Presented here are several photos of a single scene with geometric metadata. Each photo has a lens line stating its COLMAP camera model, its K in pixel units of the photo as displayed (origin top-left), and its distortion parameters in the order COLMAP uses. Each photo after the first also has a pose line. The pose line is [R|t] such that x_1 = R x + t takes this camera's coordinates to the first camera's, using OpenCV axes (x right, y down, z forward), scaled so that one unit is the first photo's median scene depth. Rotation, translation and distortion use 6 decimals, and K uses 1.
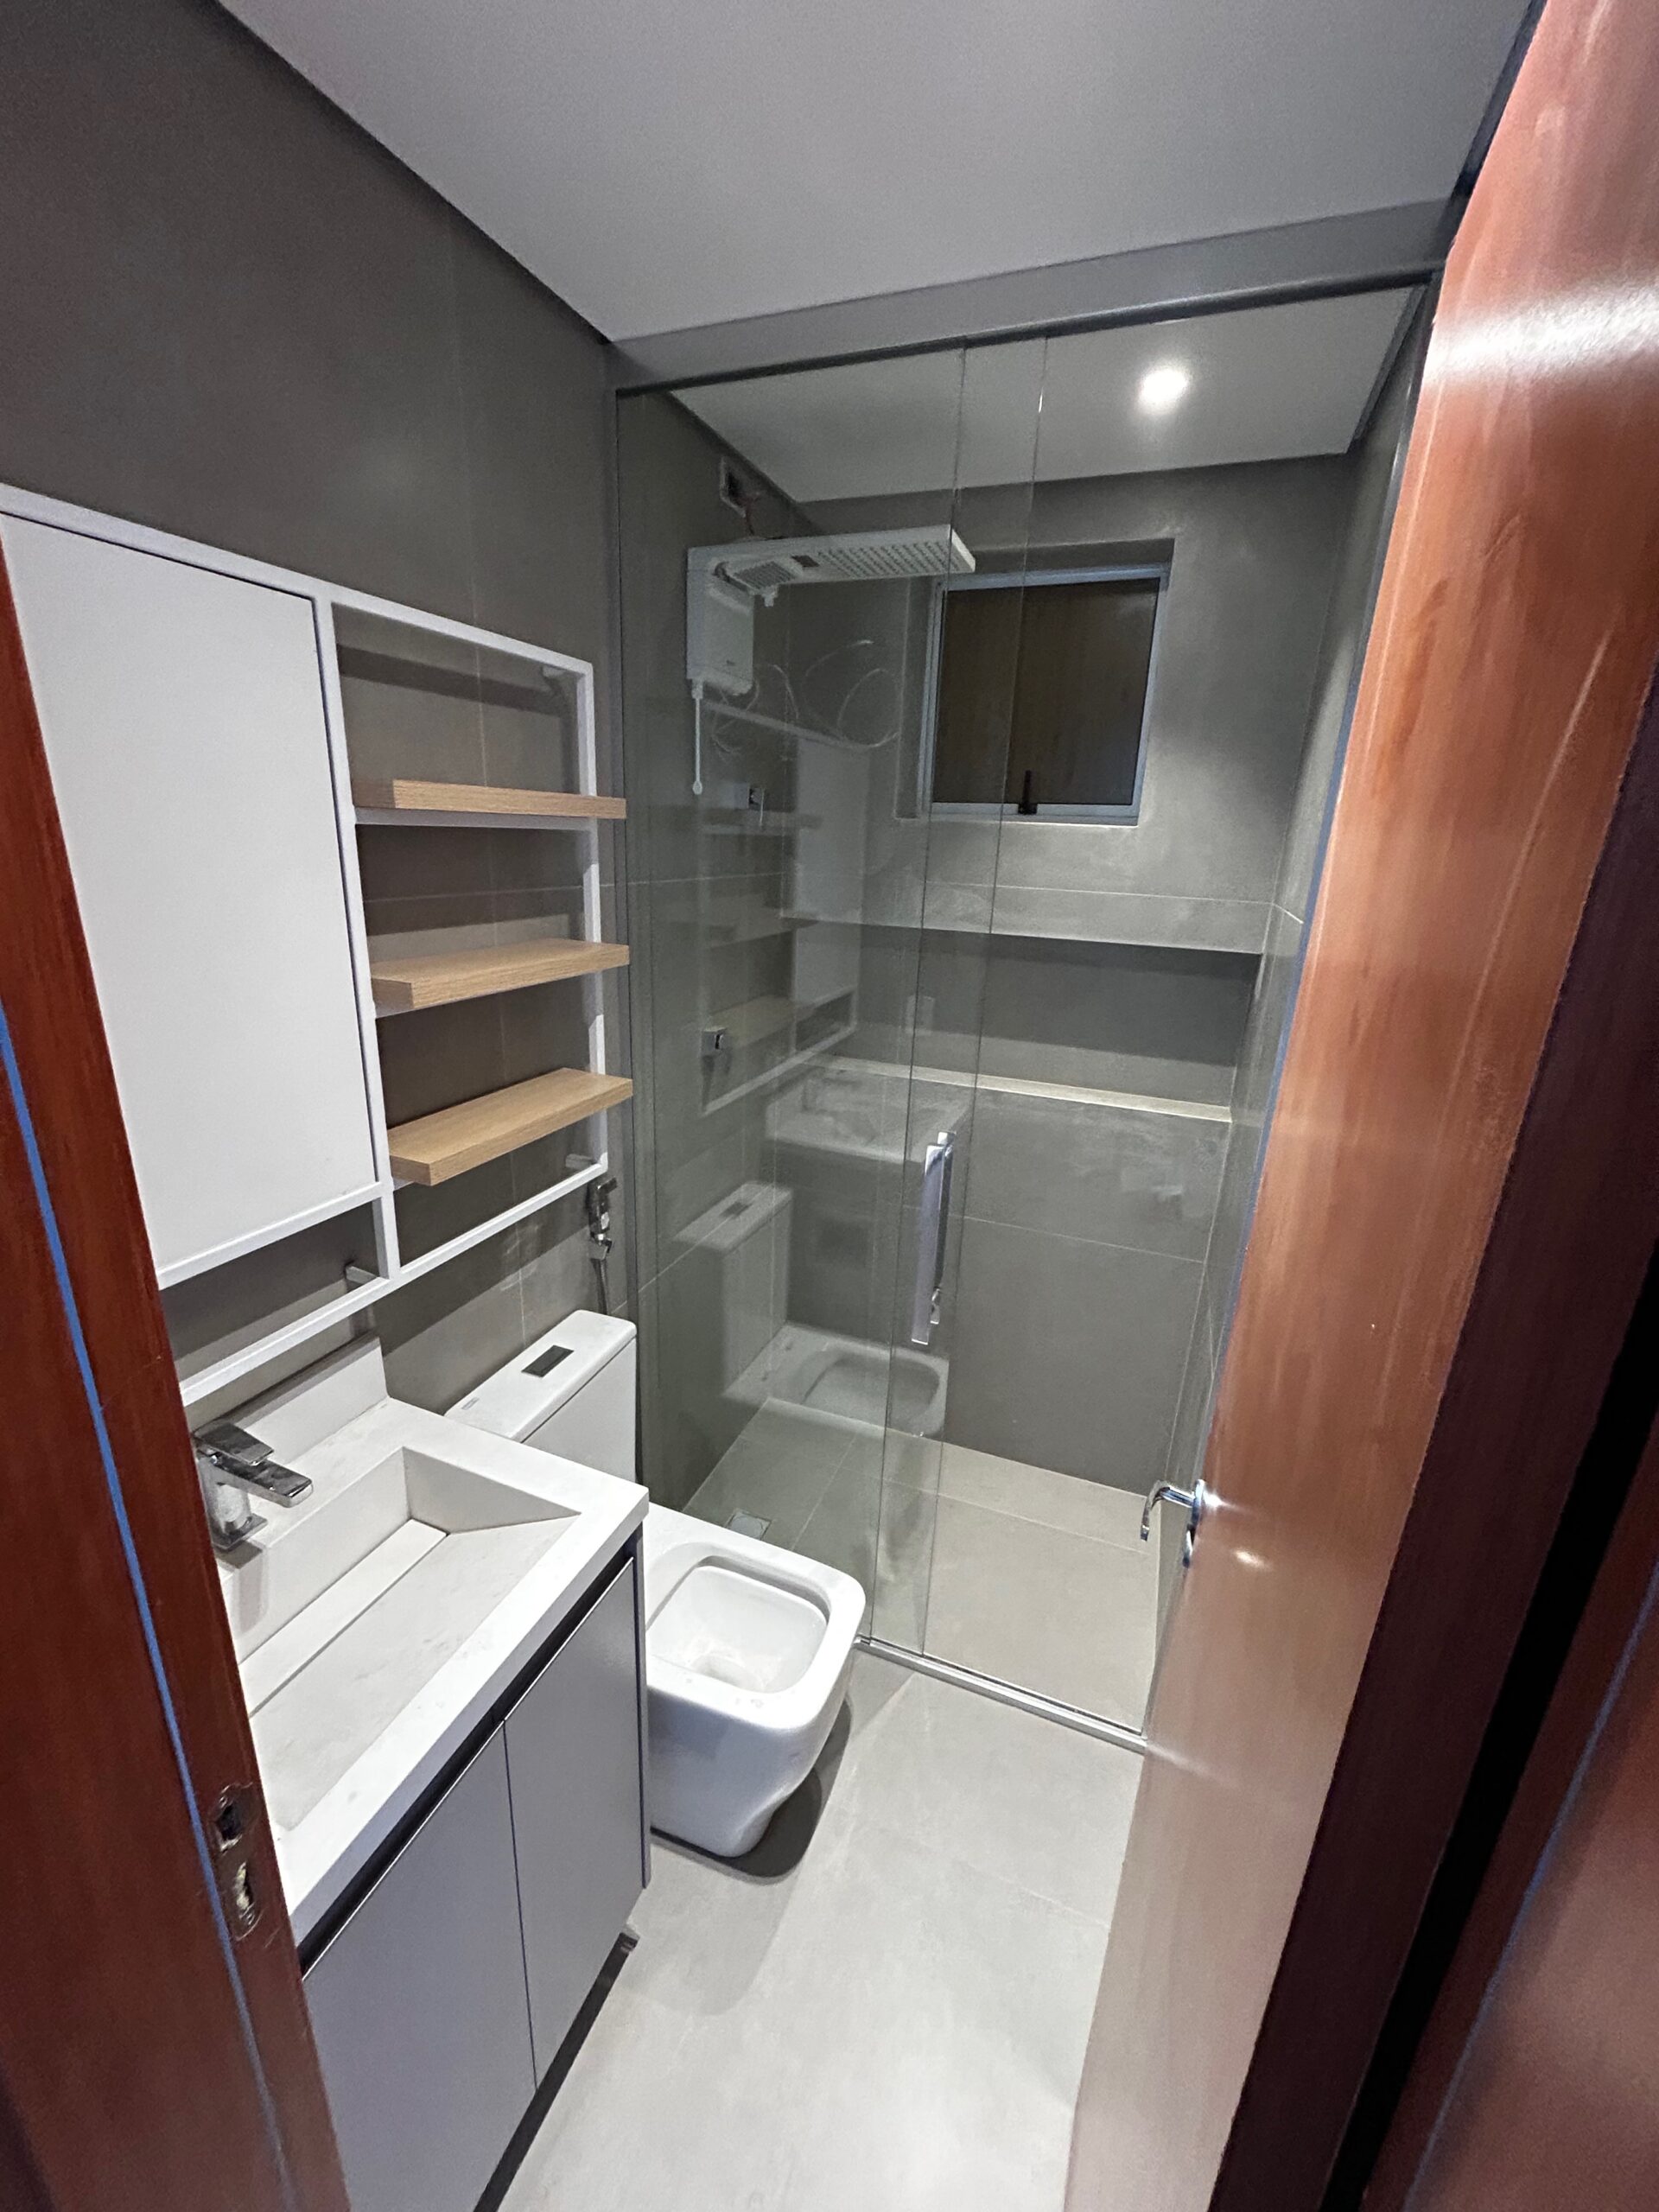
lens RADIAL K [[875.6, 0, 829.5], [0, 875.6, 1106.0], [0, 0, 1]] dist [0.001093, 0.000099]
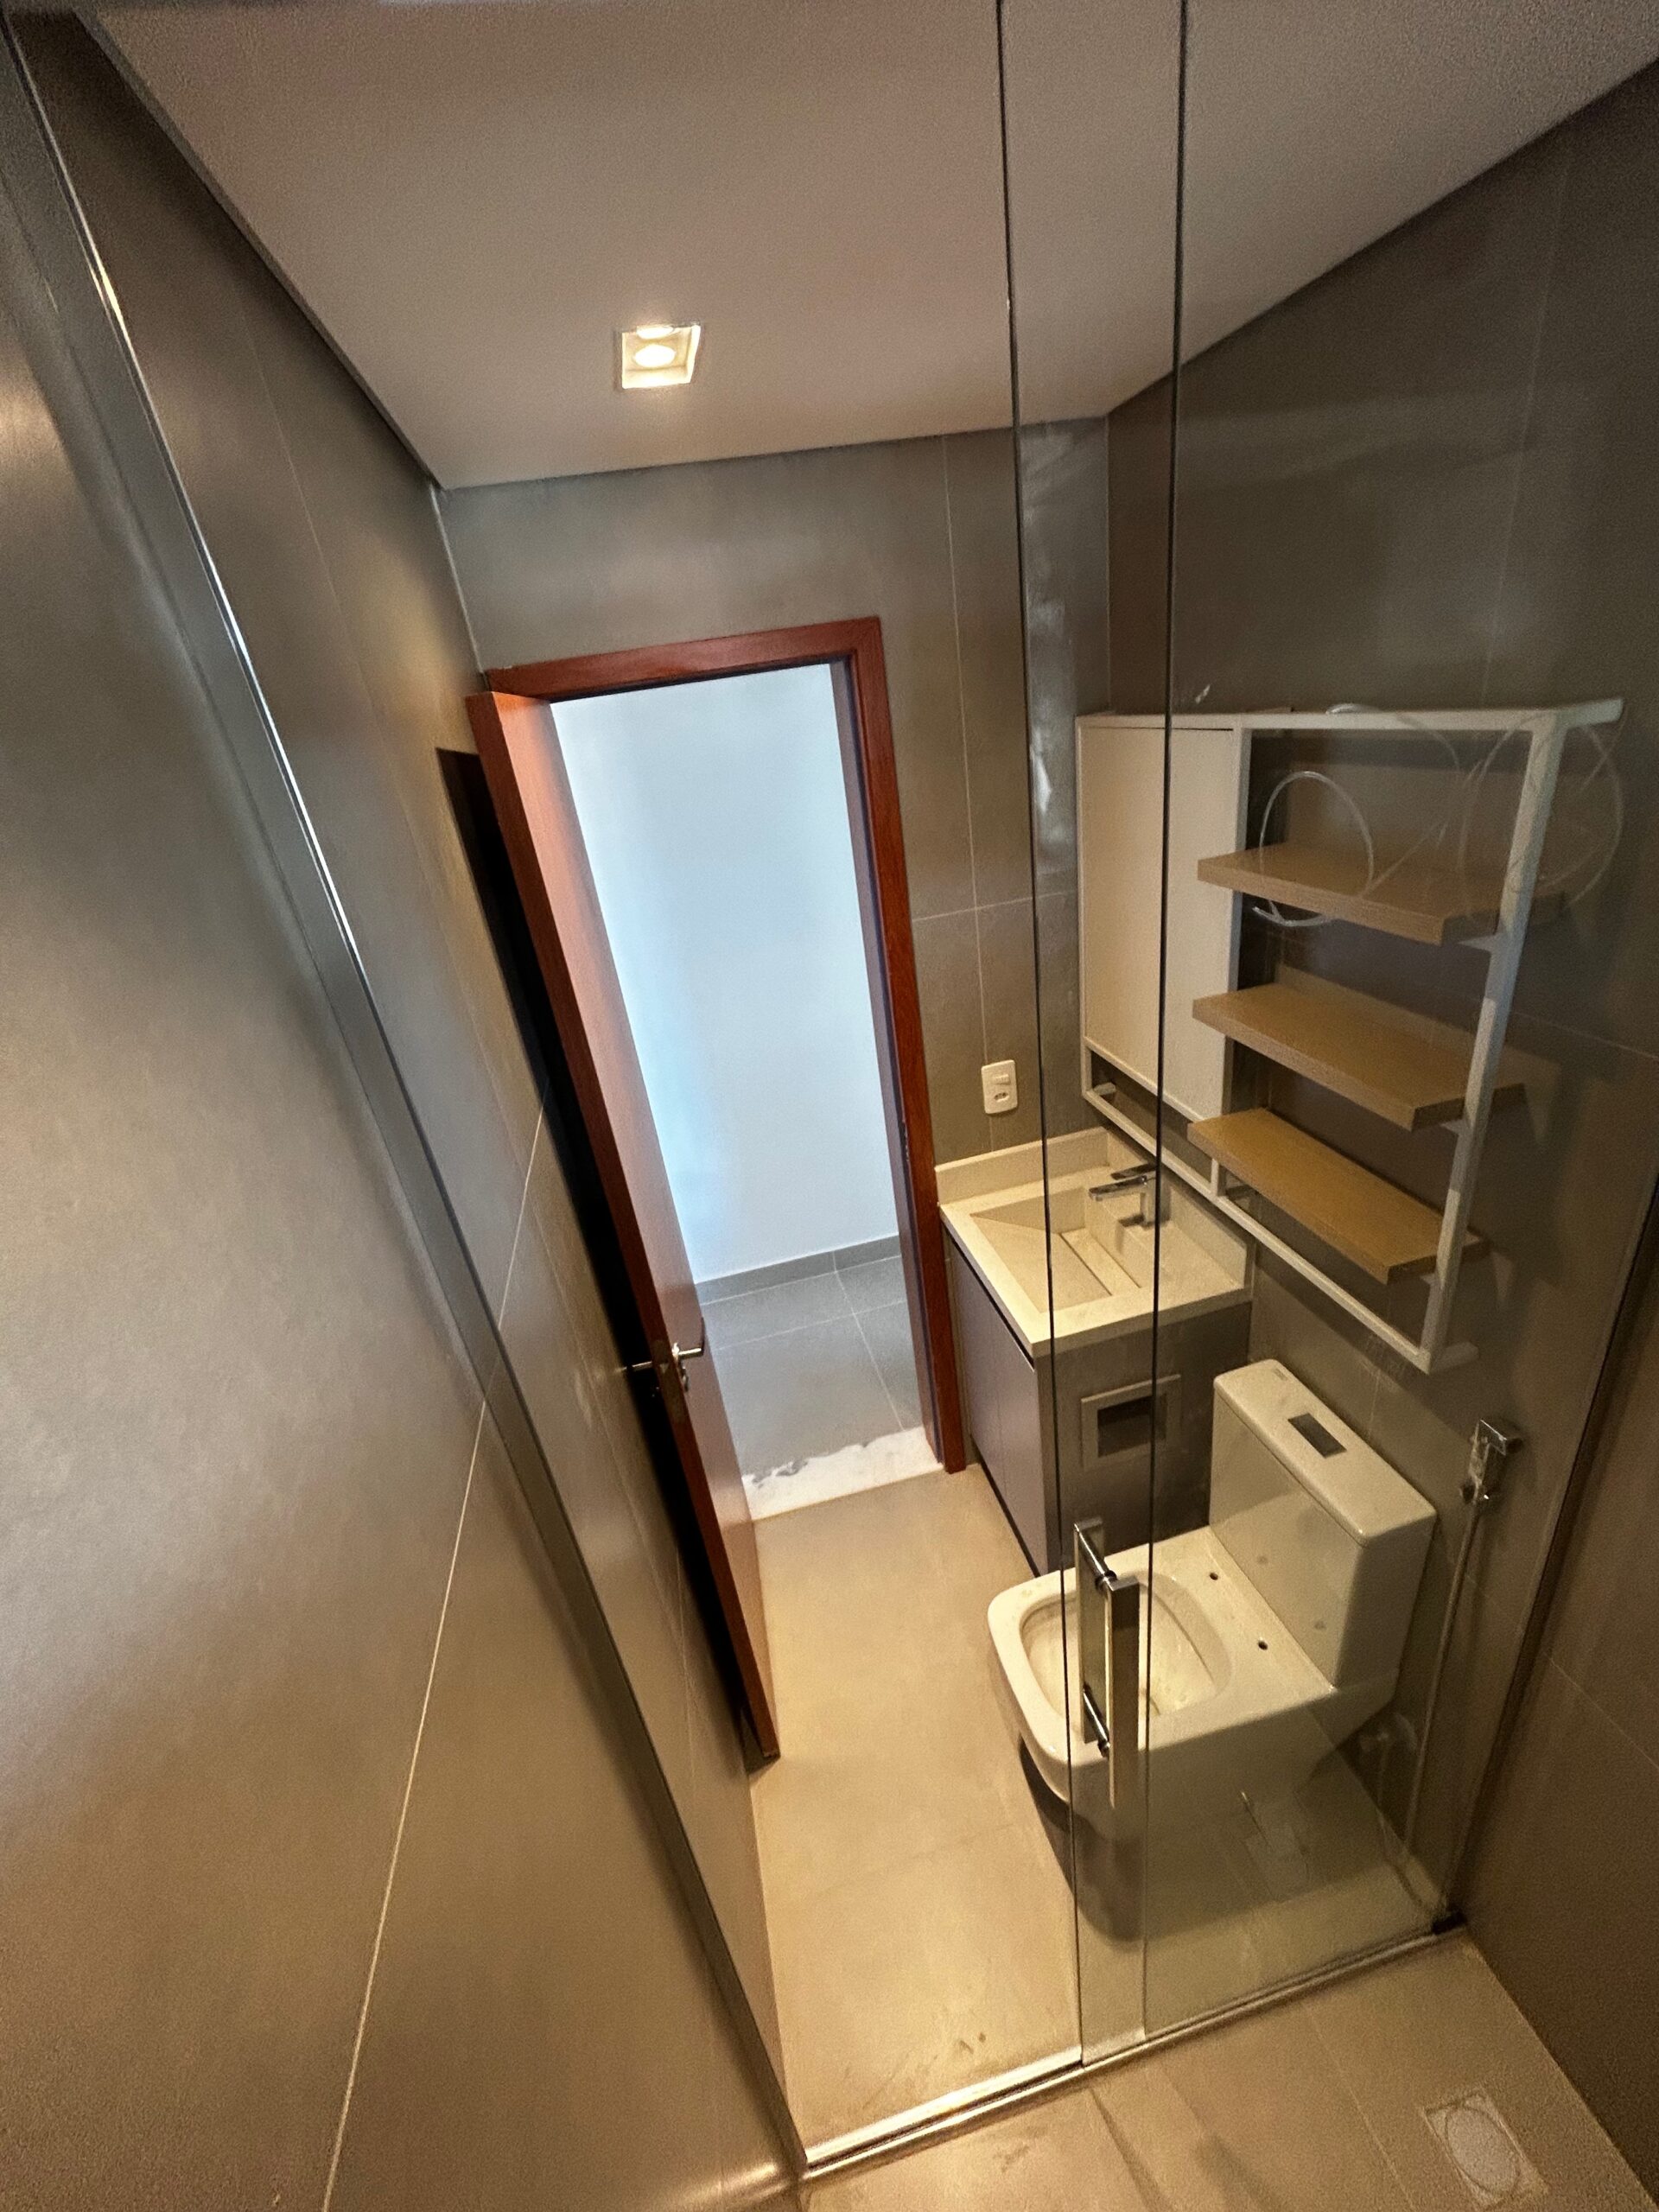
lens RADIAL K [[879.0, 0, 836.3], [0, 879.0, 1095.8], [0, 0, 1]] dist [0.000382, 0.000235]
pose [[-0.818341, 0.301356, -0.489389, 0.543552], [-0.071252, 0.791743, 0.606684, -0.637158], [0.570299, 0.531345, -0.626444, 1.262572]]
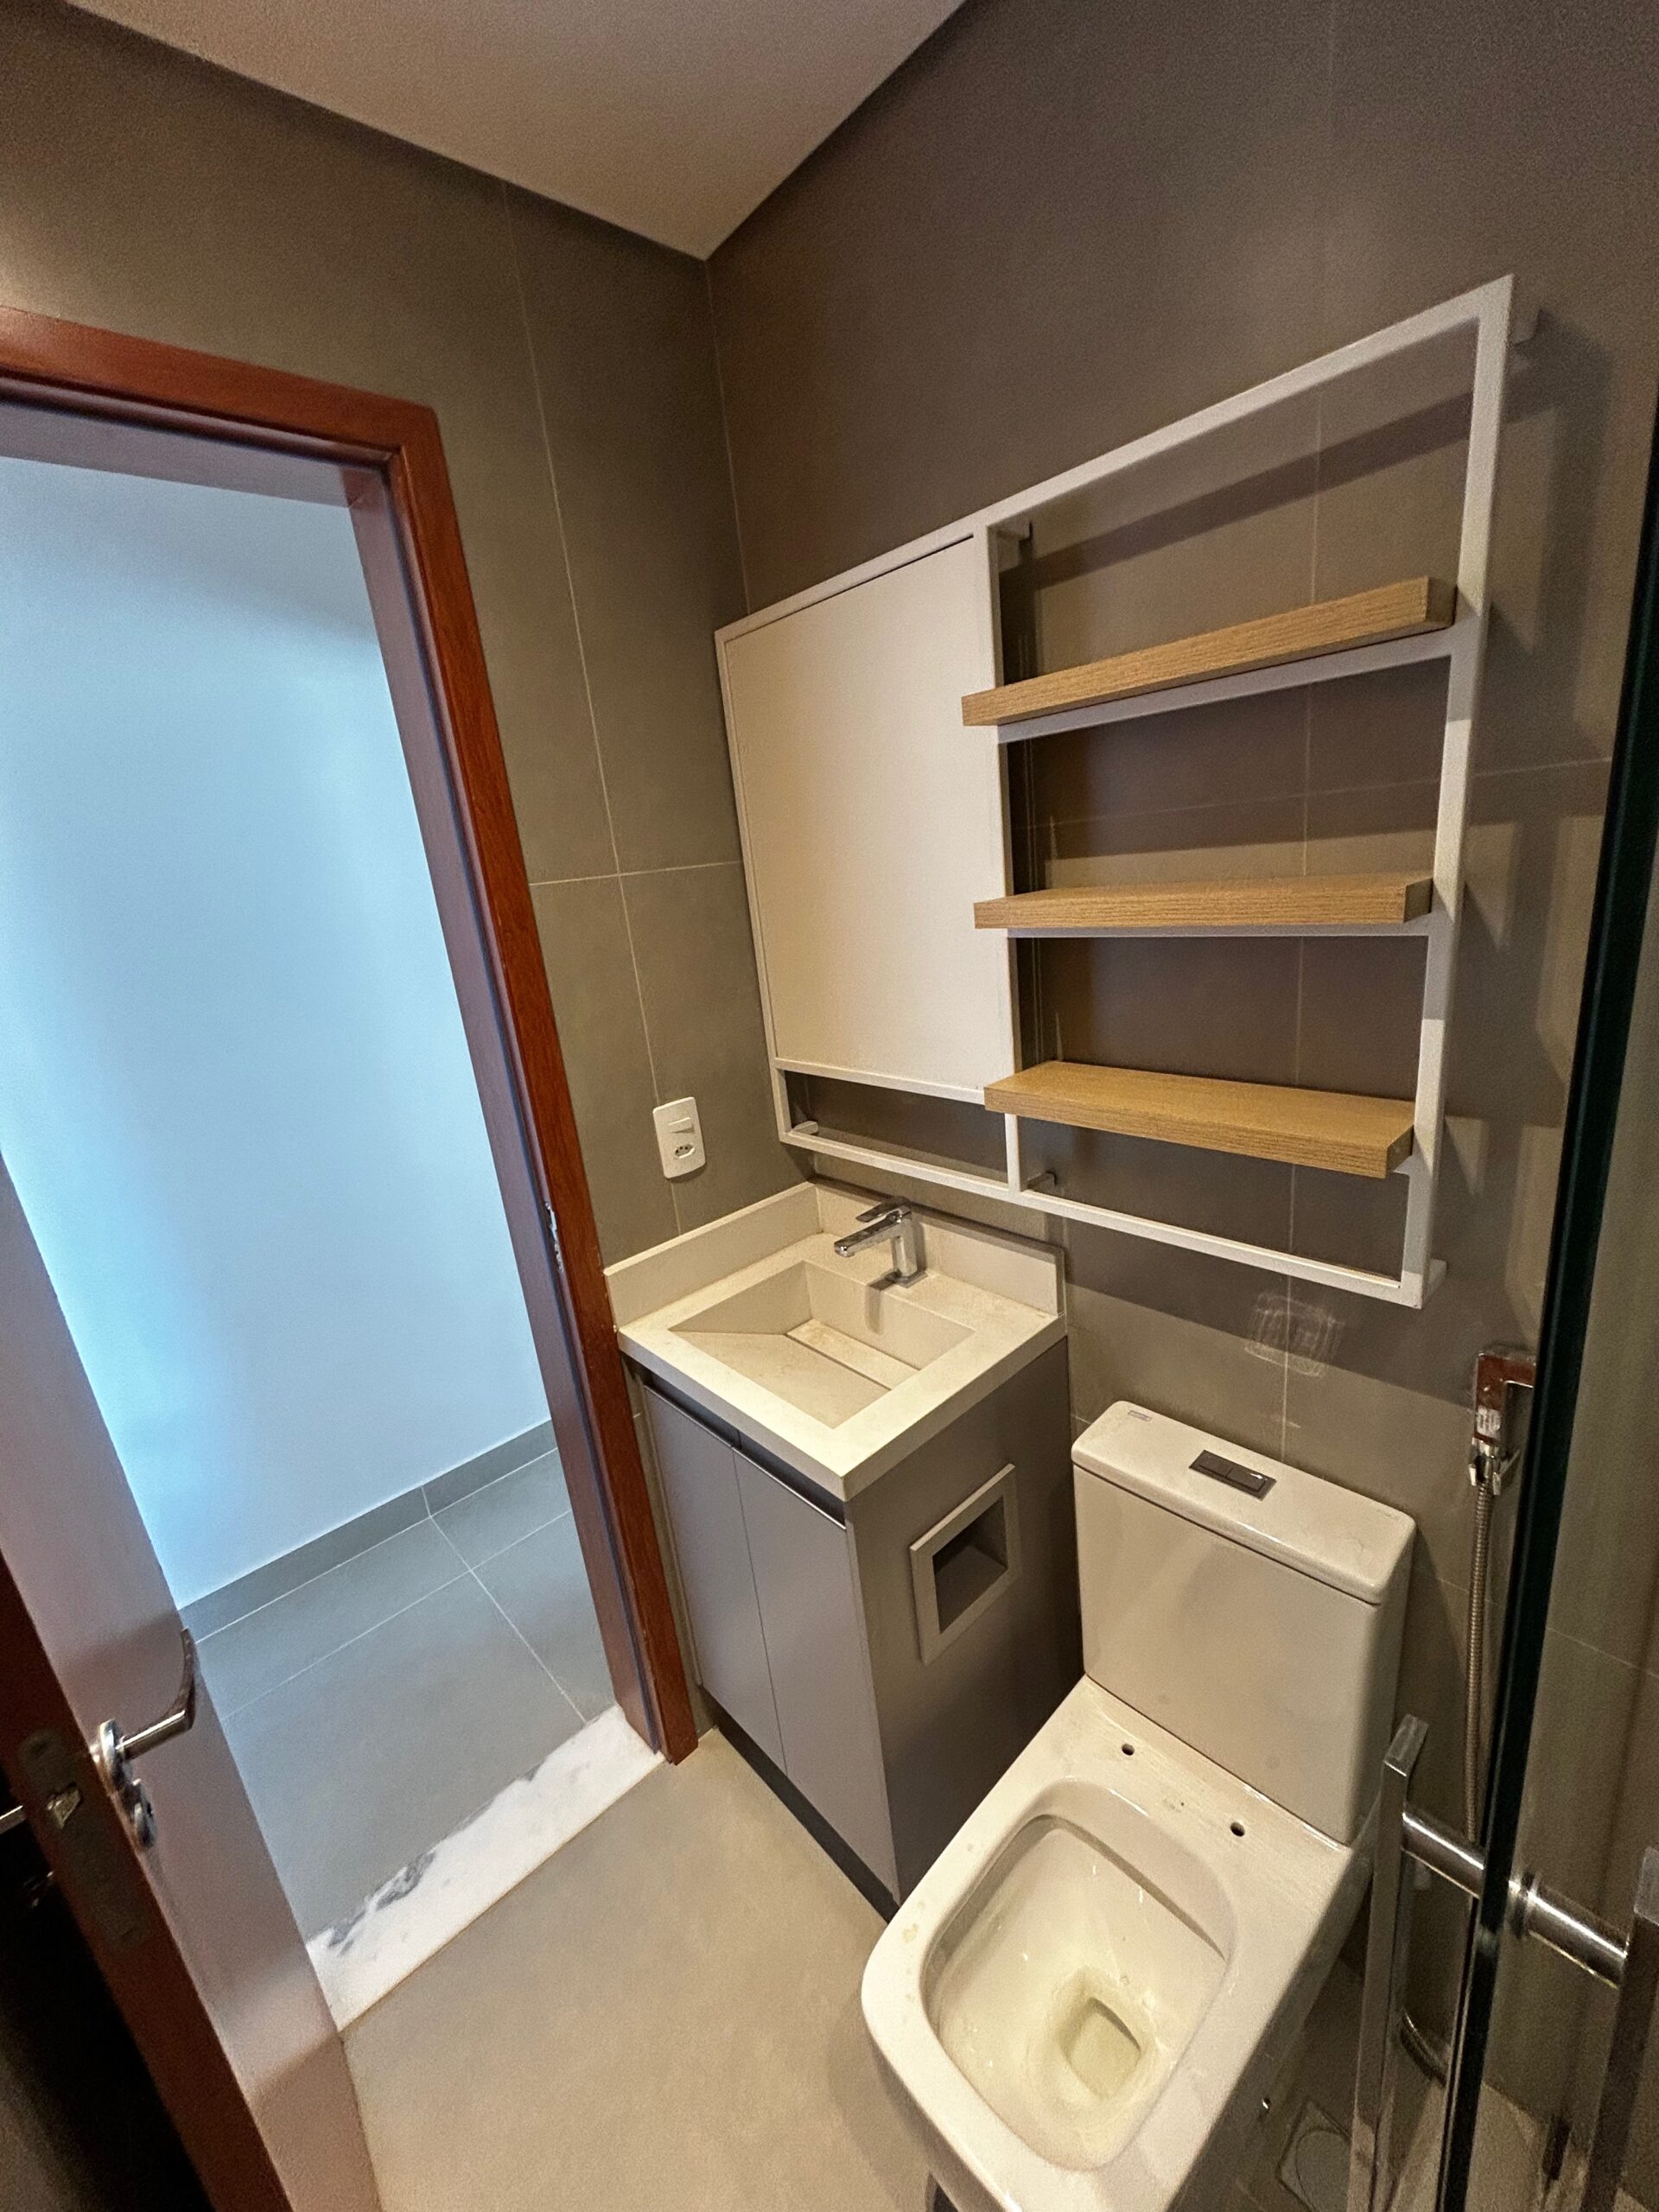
lens RADIAL K [[879.0, 0, 836.3], [0, 879.0, 1095.8], [0, 0, 1]] dist [0.000382, 0.000235]
pose [[-0.431831, 0.249388, -0.866792, 0.404098], [-0.179684, 0.917965, 0.353629, -0.207568], [0.883876, 0.308456, -0.351595, 0.995951]]
